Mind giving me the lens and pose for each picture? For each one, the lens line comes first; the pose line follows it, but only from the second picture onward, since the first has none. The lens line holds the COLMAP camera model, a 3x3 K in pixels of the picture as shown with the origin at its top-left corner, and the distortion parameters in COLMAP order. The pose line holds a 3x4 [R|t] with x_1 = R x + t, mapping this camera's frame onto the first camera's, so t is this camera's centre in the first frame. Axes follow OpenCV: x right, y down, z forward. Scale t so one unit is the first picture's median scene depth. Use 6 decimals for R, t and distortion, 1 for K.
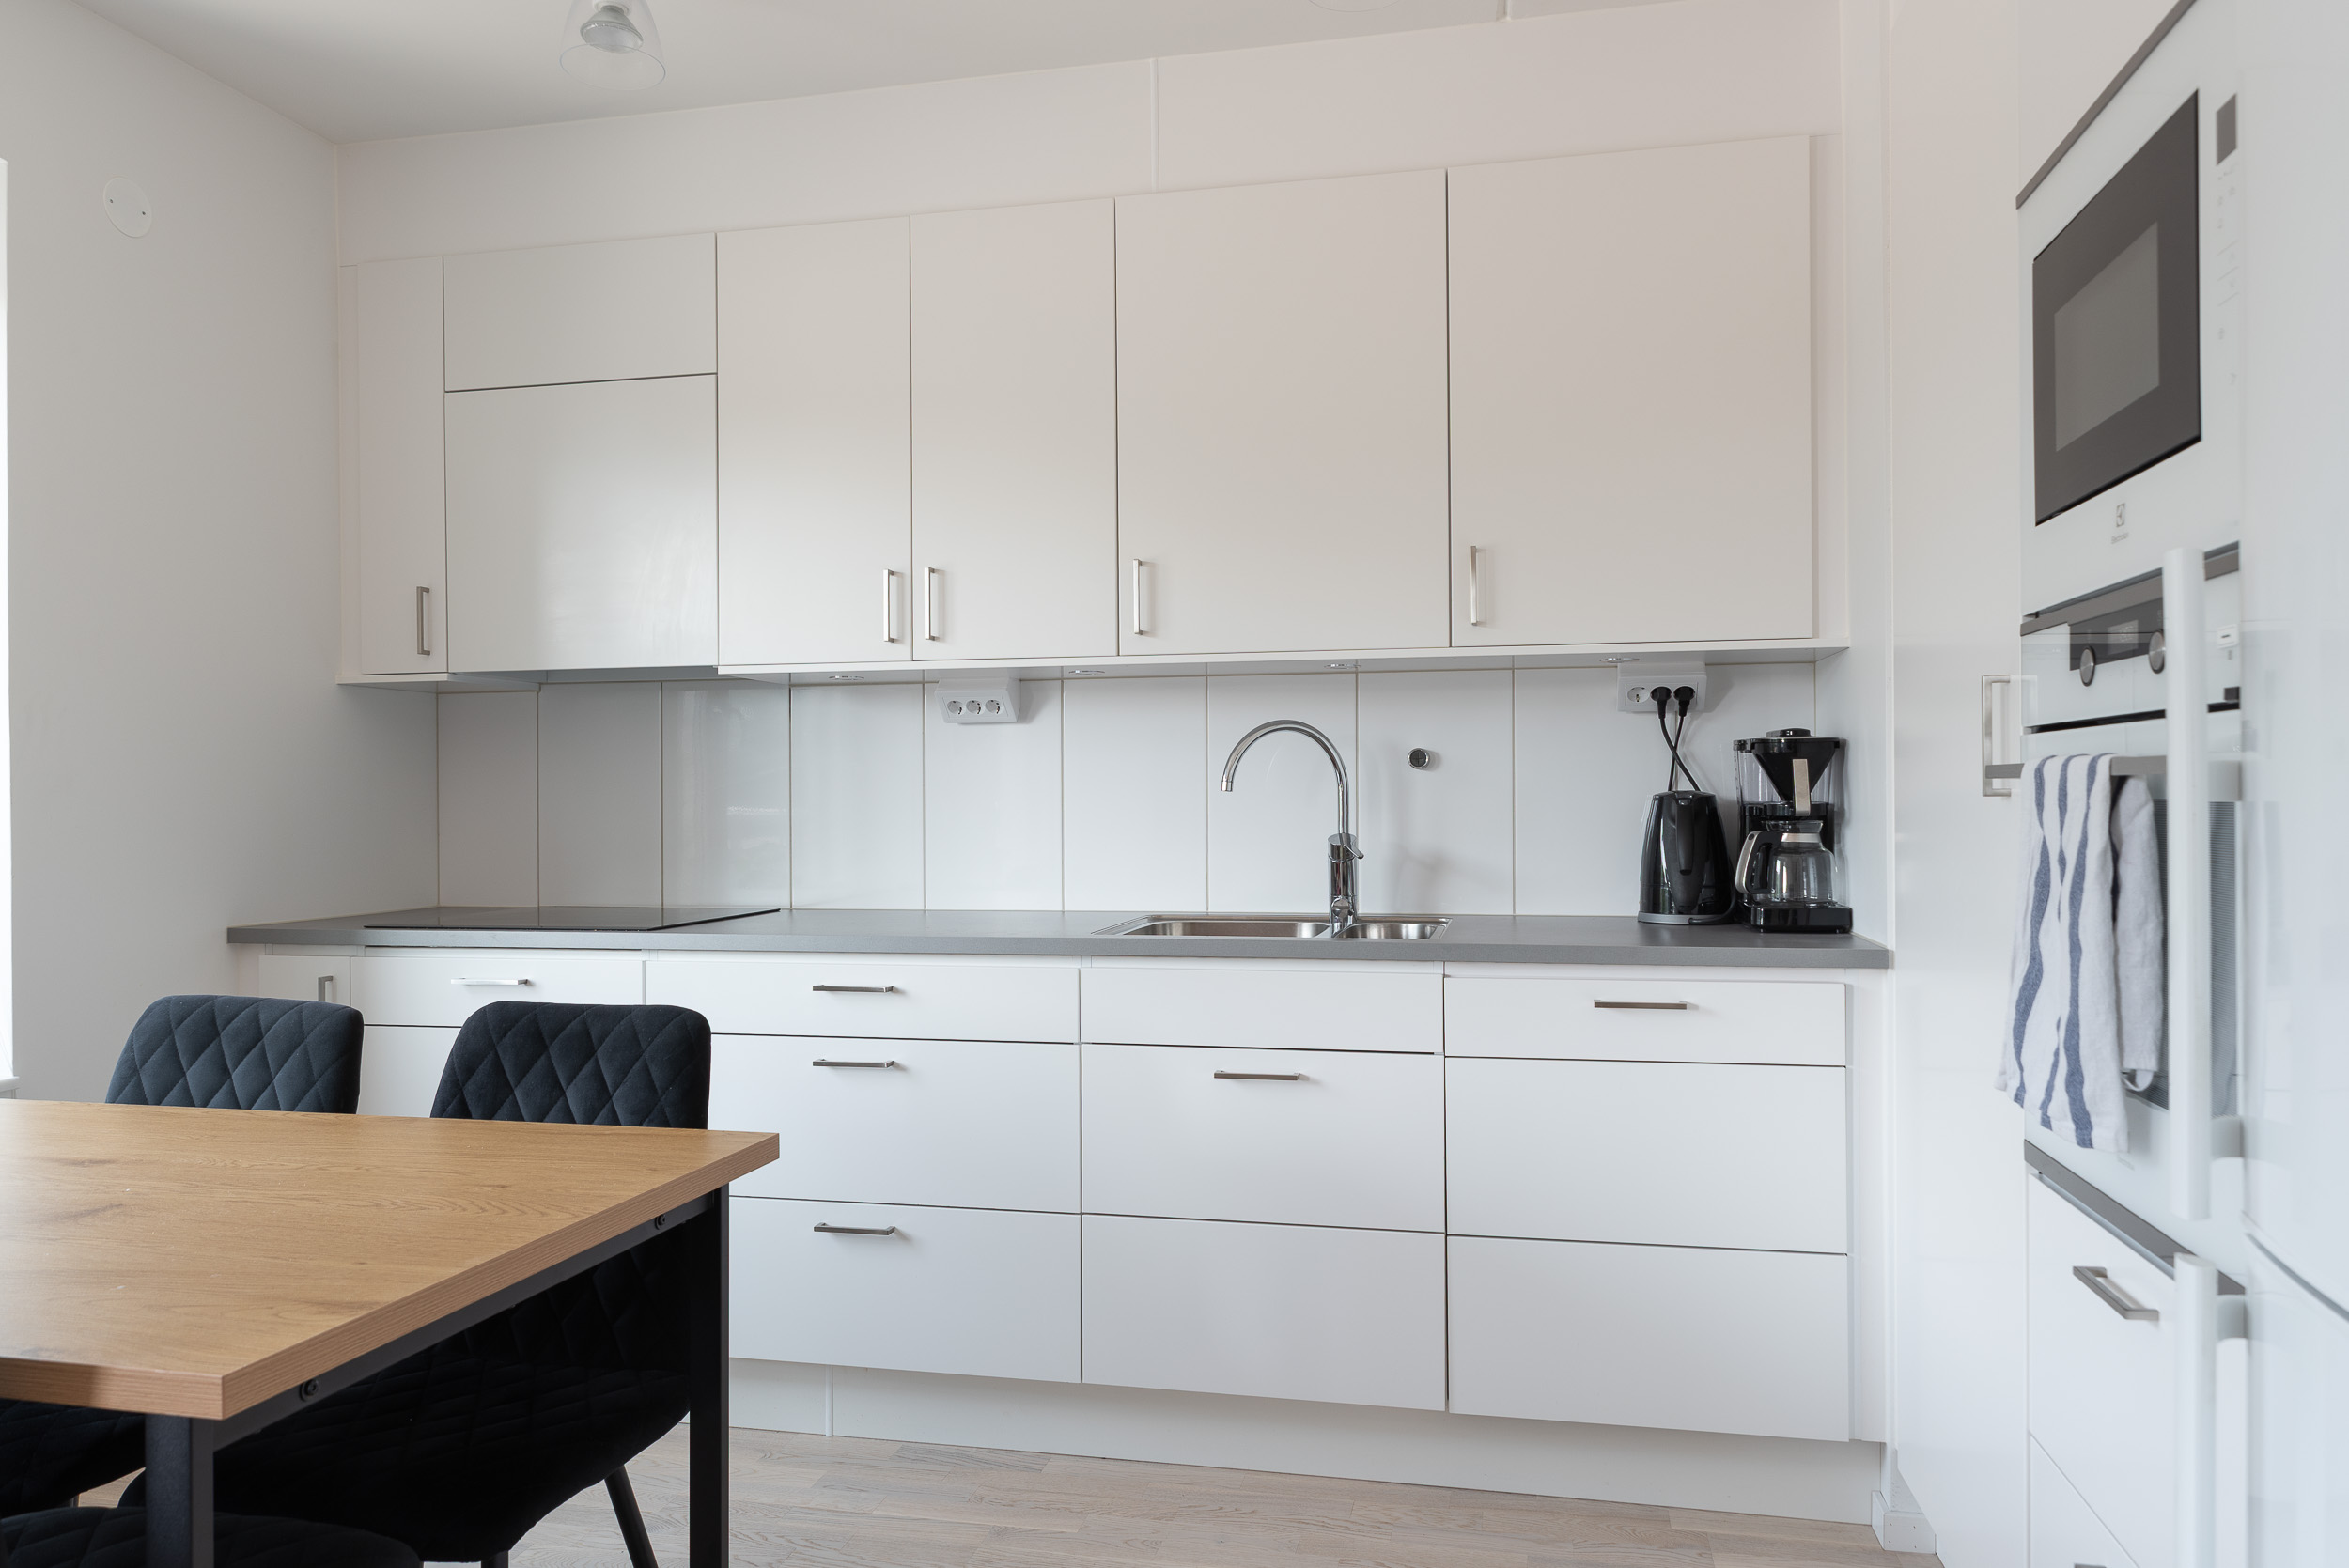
lens RADIAL K [[1626.0, 0, 1149.4], [0, 1626.0, 798.4], [0, 0, 1]] dist [-0.003052, 0.002105]
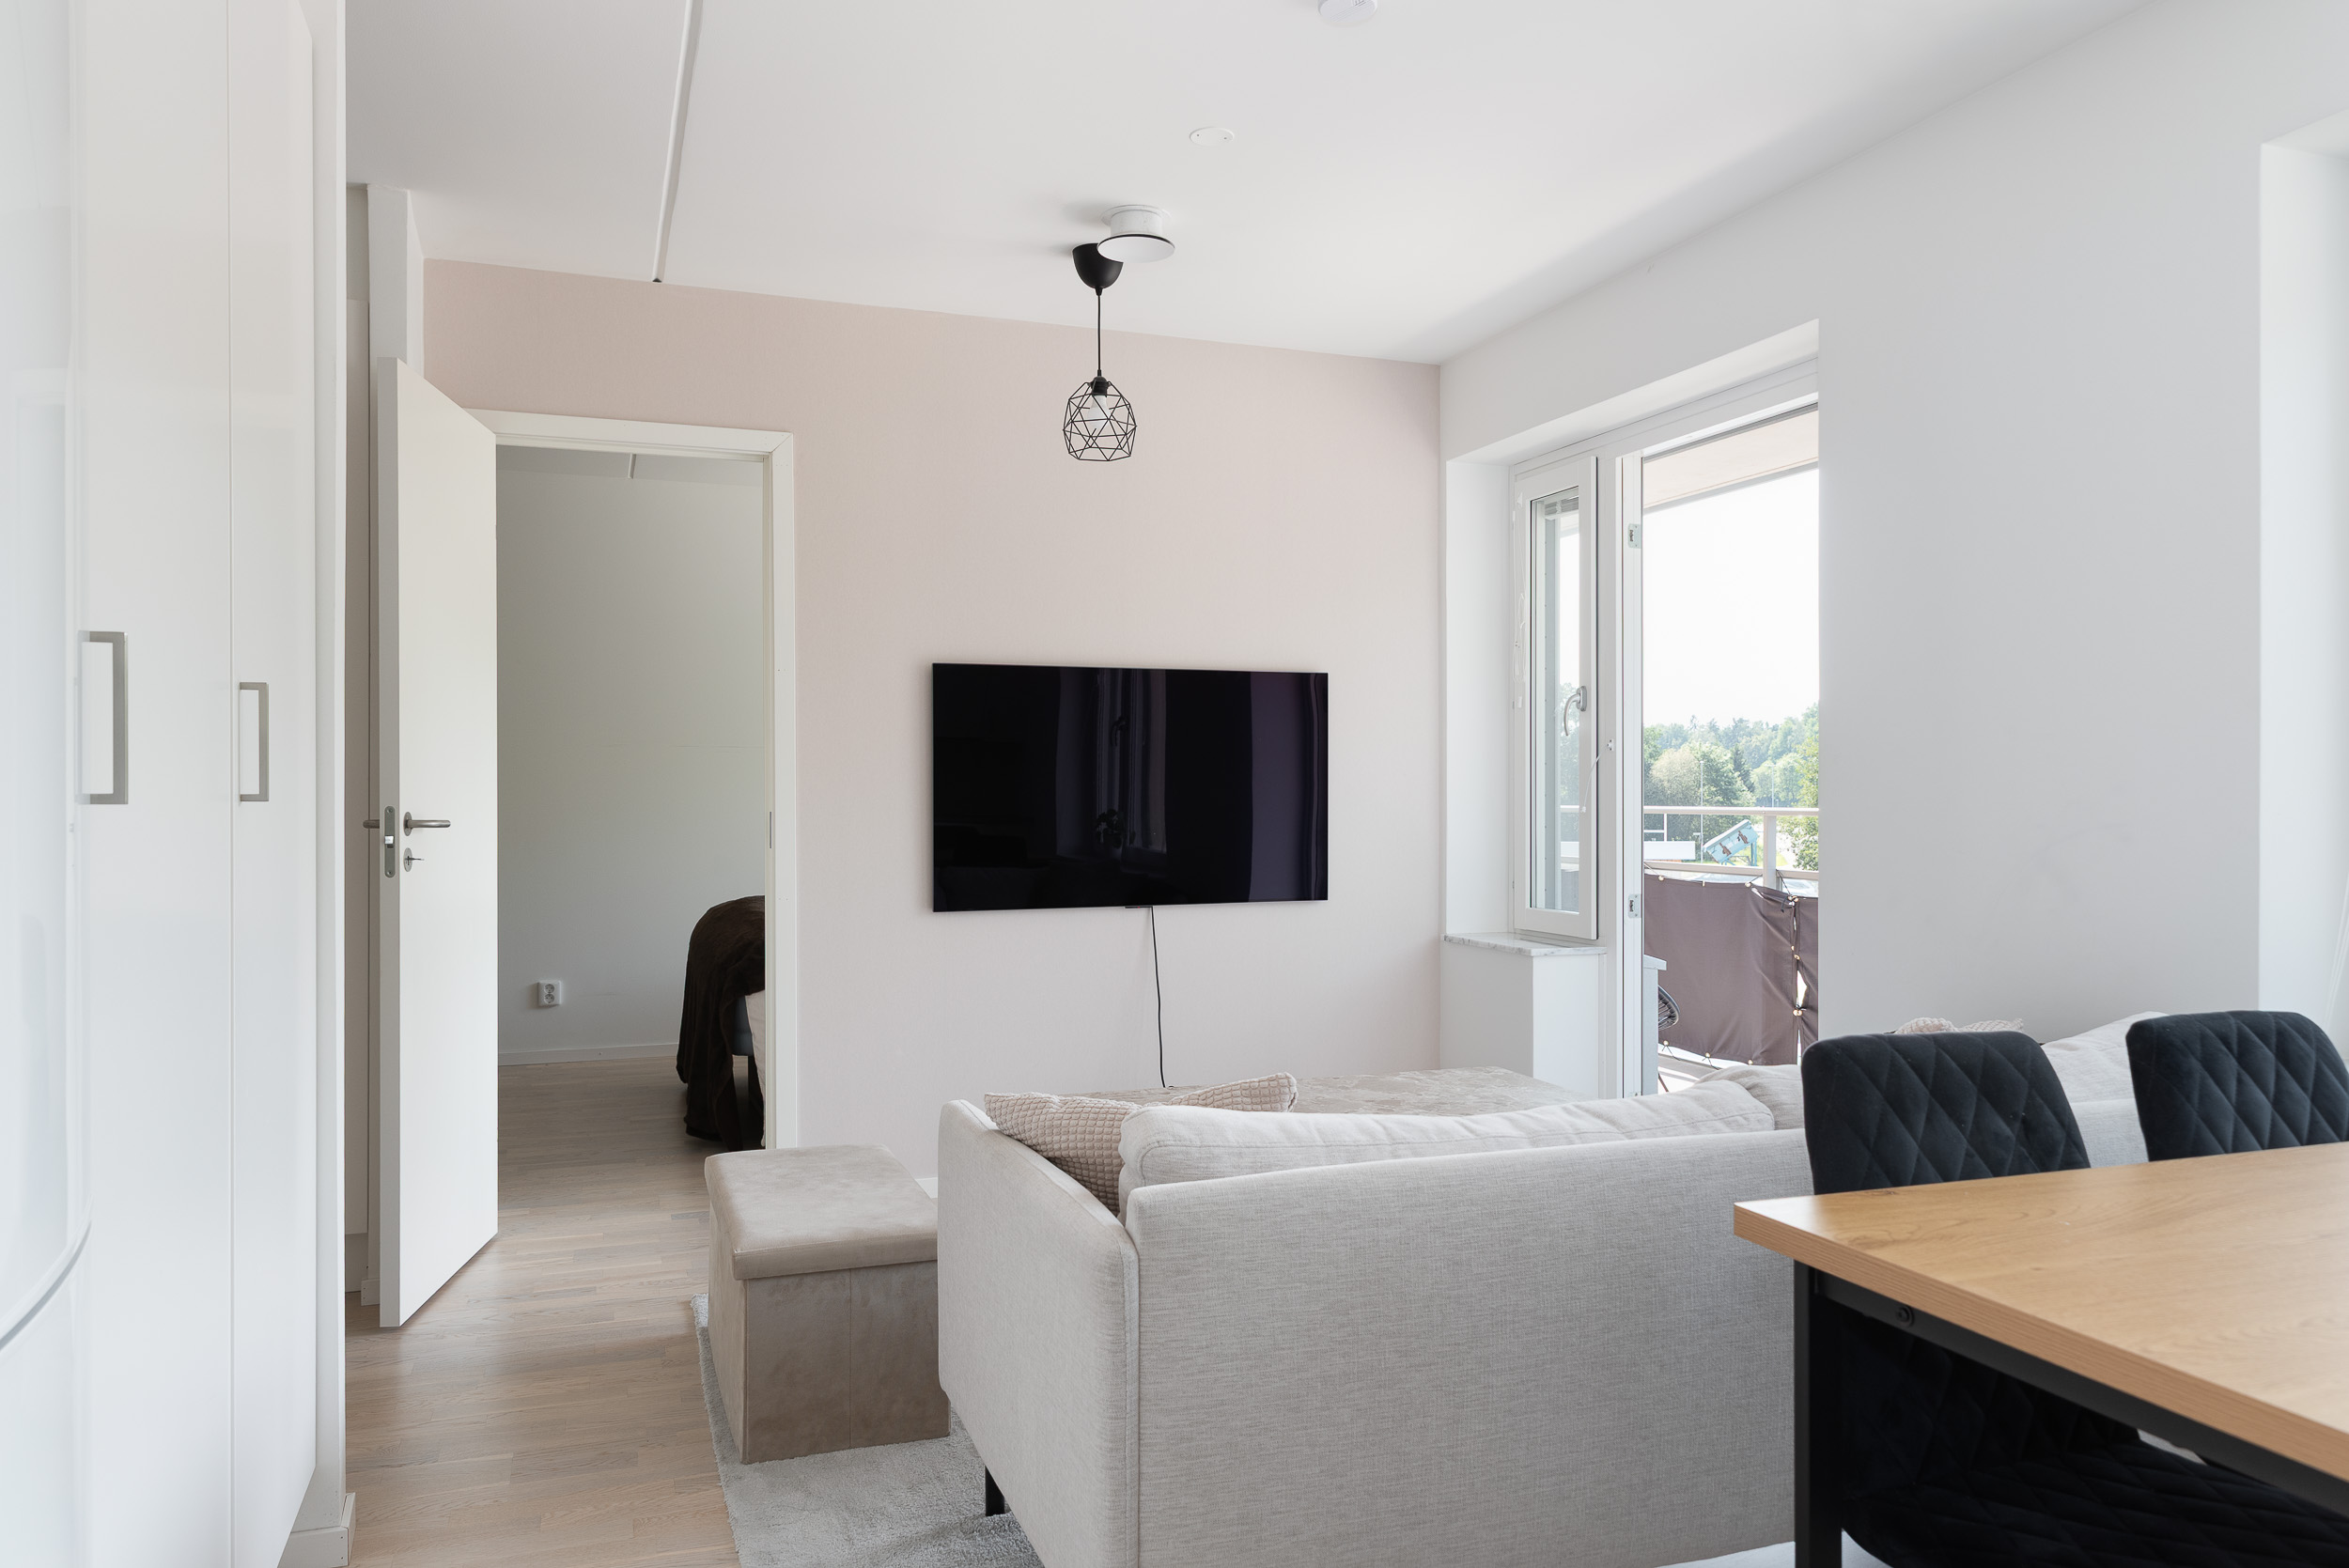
lens RADIAL K [[1613.1, 0, 1169.4], [0, 1613.1, 795.2], [0, 0, 1]] dist [-0.000638, 0.002784]
pose [[-0.840178, 0.011499, -0.542188, 0.214828], [0.008549, 0.999932, 0.007960, -0.002552], [0.542243, 0.002053, -0.840219, 0.711584]]
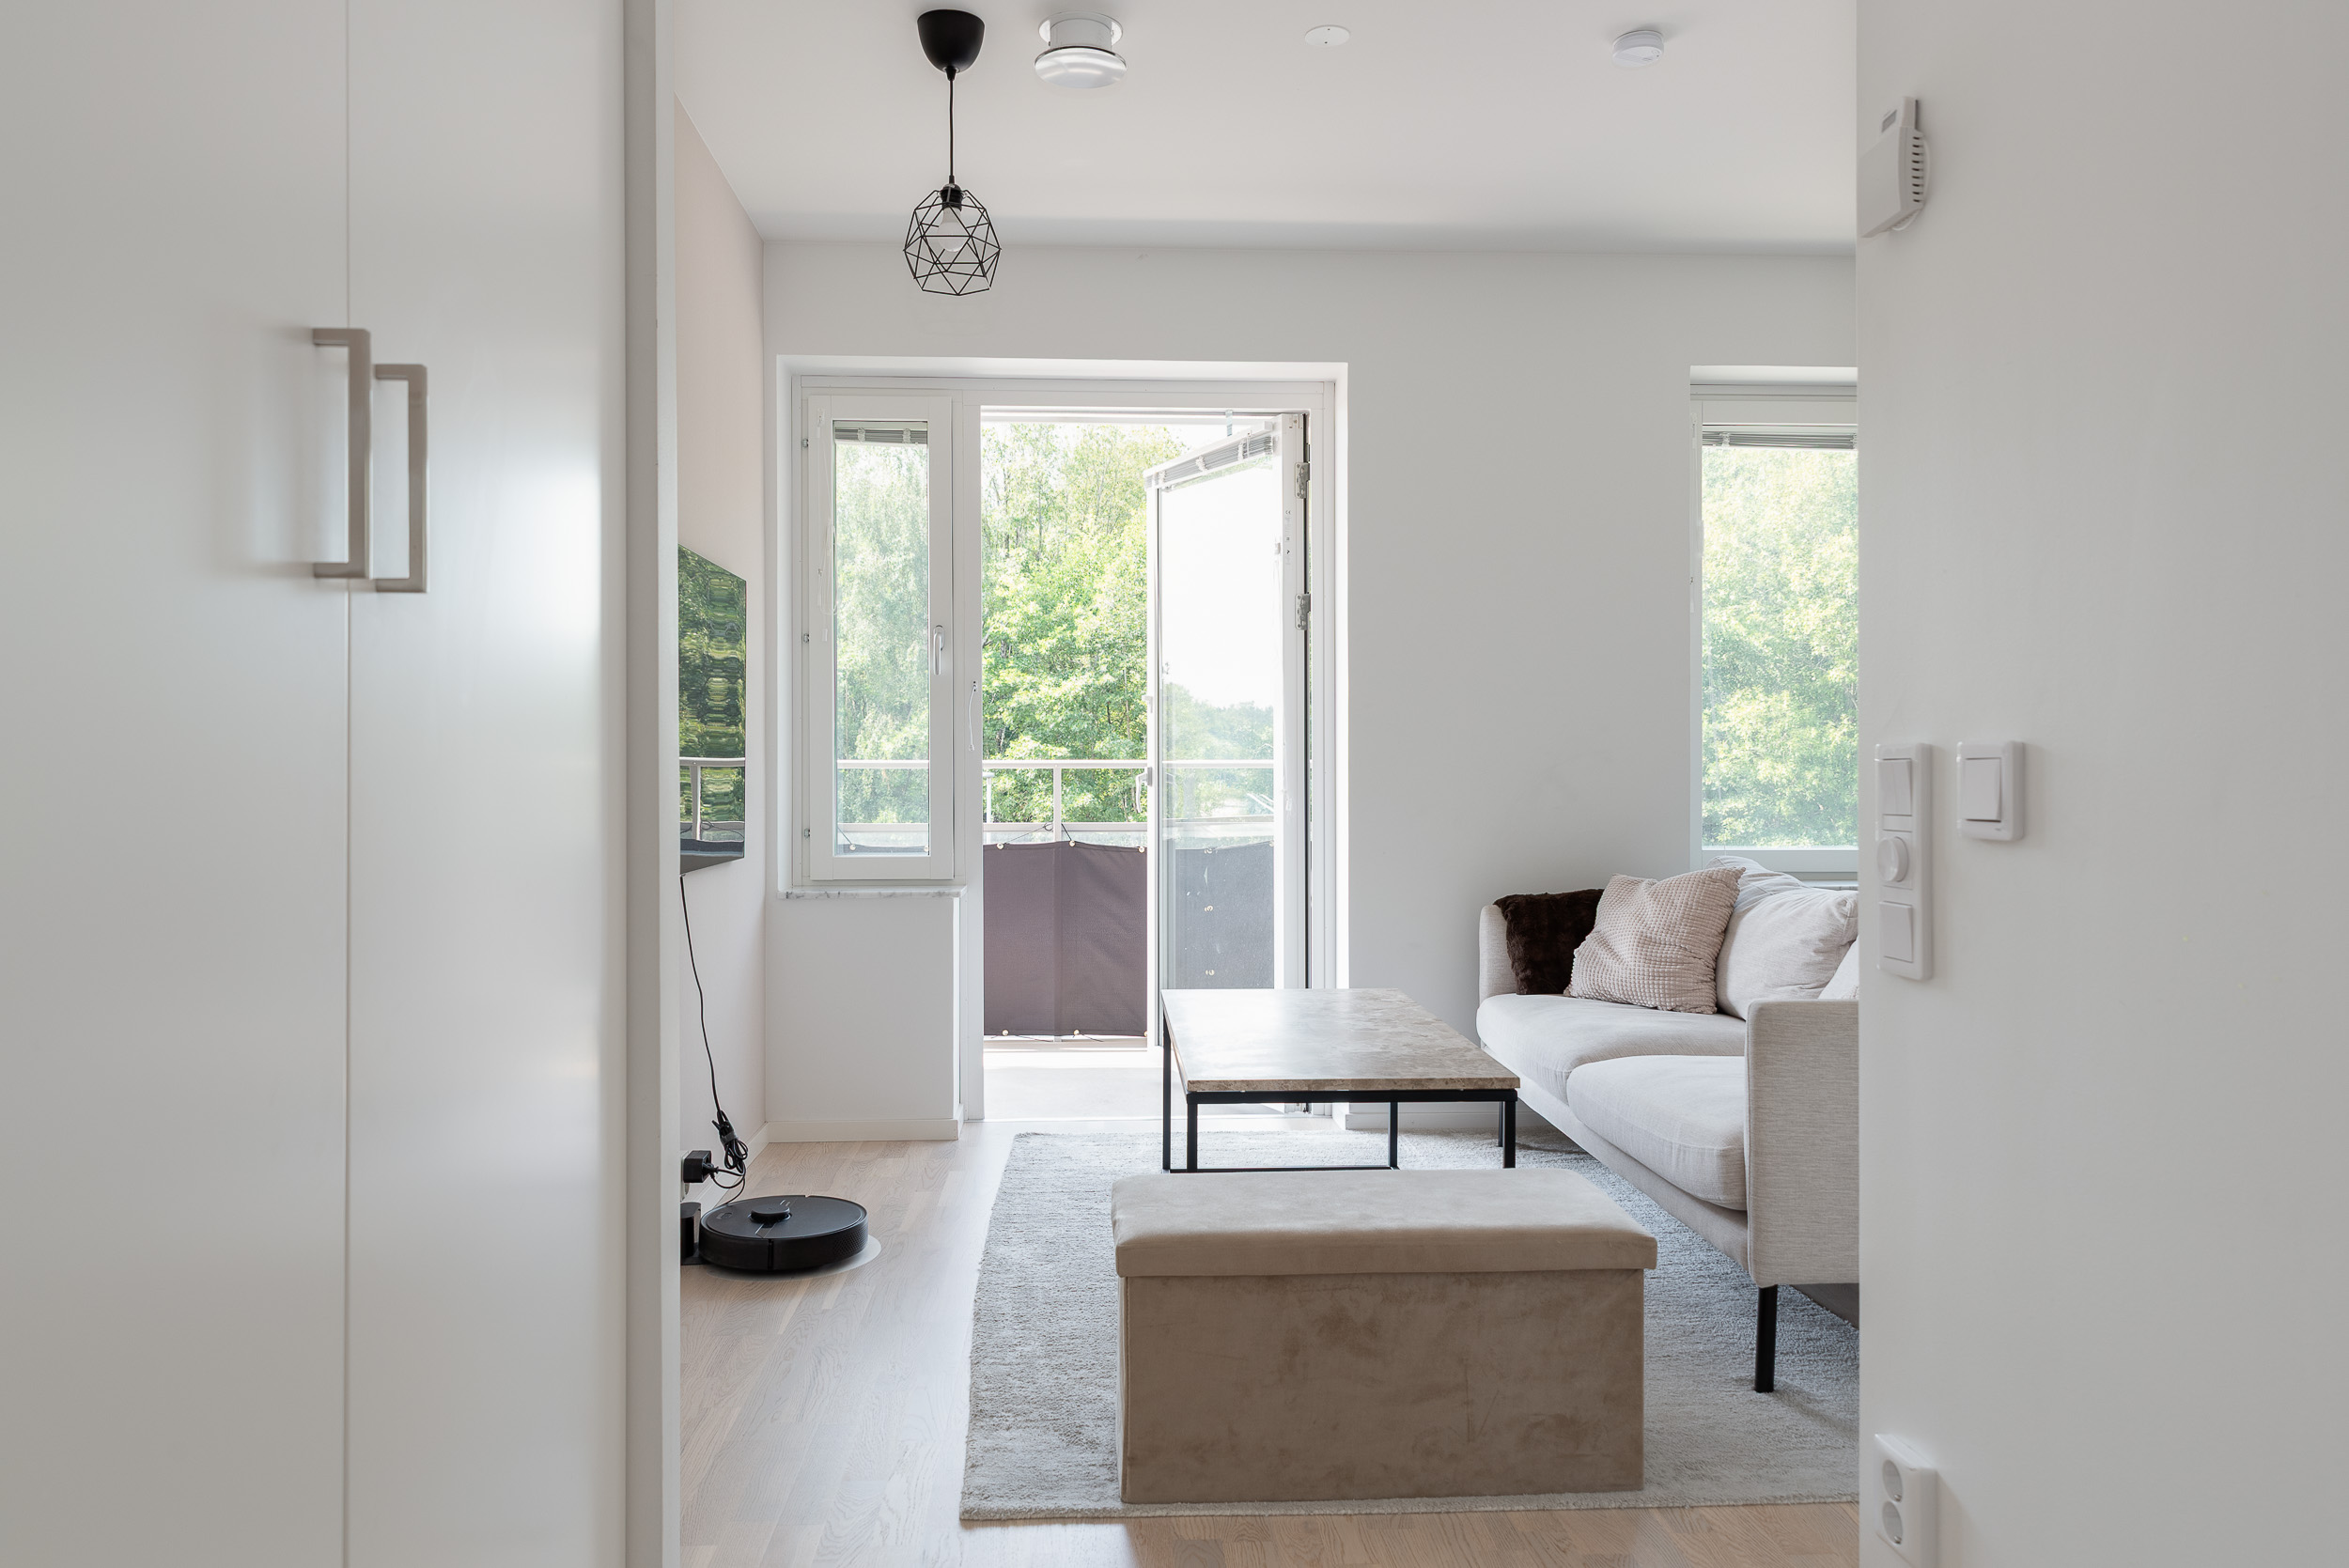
lens RADIAL K [[1638.4, 0, 1174.5], [0, 1638.4, 784.0], [0, 0, 1]] dist [-0.001325, 0.000093]
pose [[0.277750, 0.016105, -0.960518, 0.613980], [-0.005330, 0.999870, 0.015224, 0.034199], [0.960639, 0.000891, 0.277800, -0.623169]]
